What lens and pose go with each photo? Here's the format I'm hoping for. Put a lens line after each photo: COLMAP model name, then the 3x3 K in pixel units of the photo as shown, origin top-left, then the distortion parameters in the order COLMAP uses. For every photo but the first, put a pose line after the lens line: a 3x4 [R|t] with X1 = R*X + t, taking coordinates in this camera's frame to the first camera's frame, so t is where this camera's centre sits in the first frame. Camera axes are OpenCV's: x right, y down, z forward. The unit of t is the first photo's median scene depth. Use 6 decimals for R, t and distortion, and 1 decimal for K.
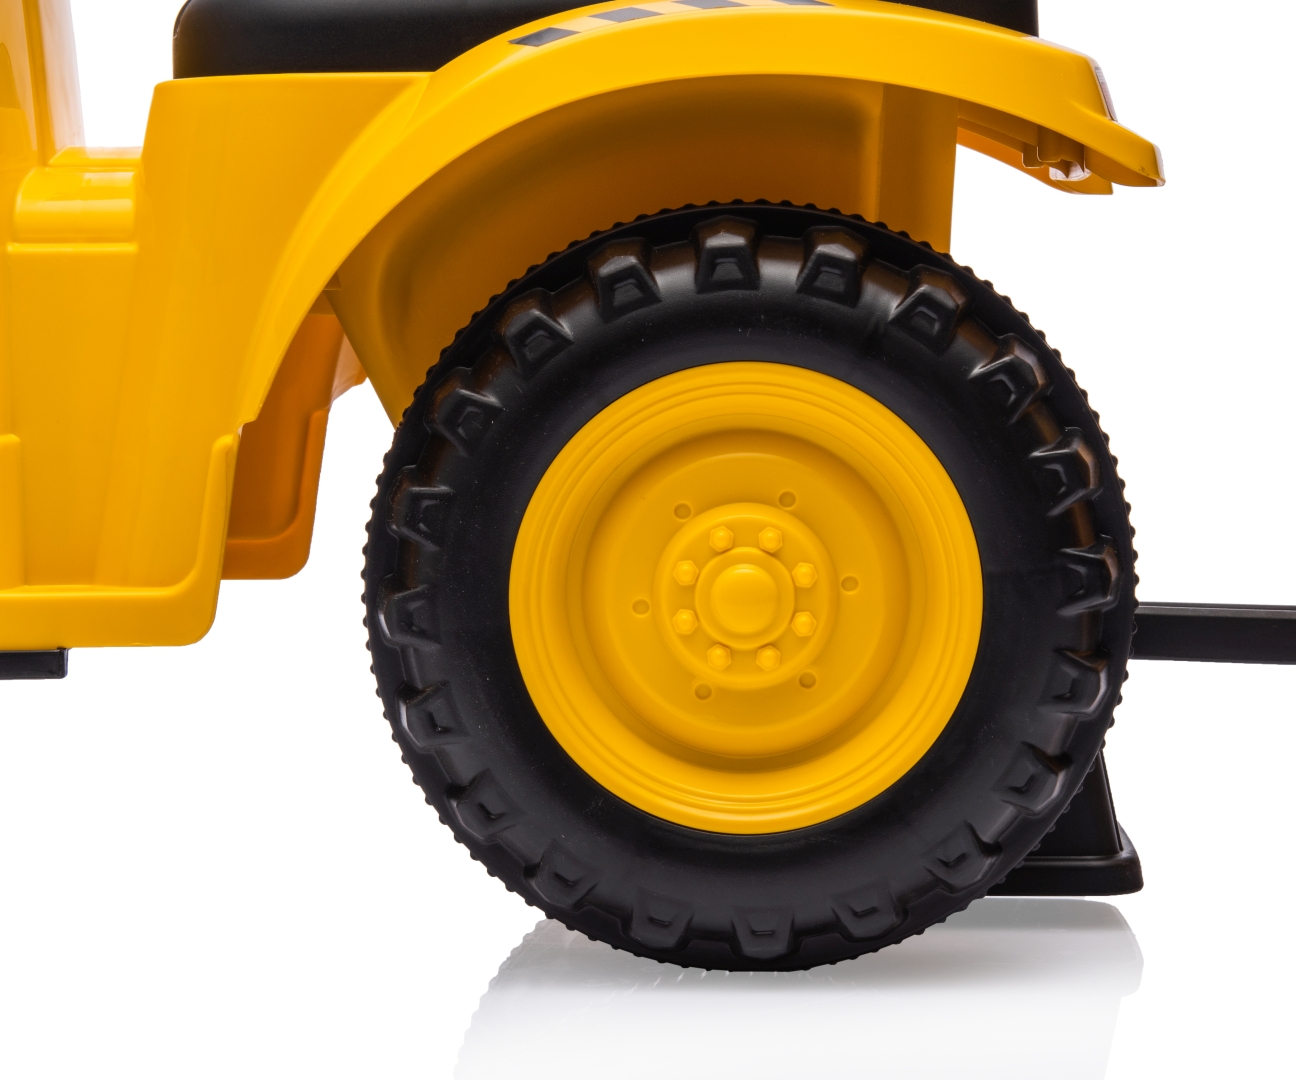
lens RADIAL K [[3769.0, 0, 648.0], [0, 3769.0, 540.0], [0, 0, 1]] dist [0.515456, 0.030485]
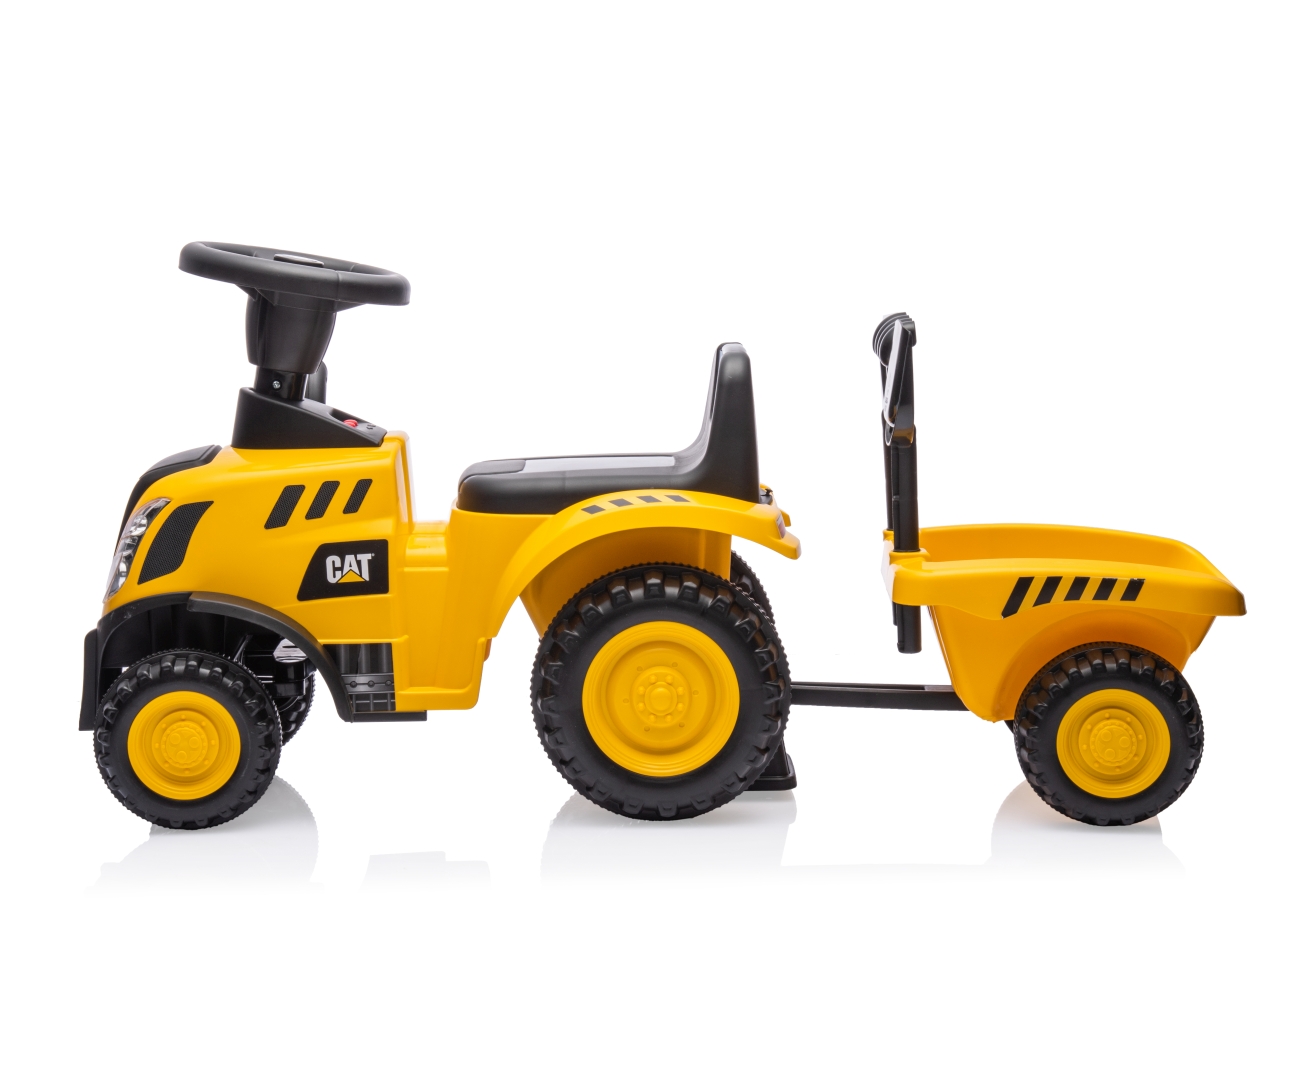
lens RADIAL K [[2269.8, 0, 648.0], [0, 2269.8, 540.0], [0, 0, 1]] dist [0.032861, 0.033395]
pose [[0.999370, -0.007560, 0.034687, -0.045965], [0.006972, 0.999830, 0.017044, -0.140633], [-0.034810, -0.016791, 0.999253, -0.796554]]
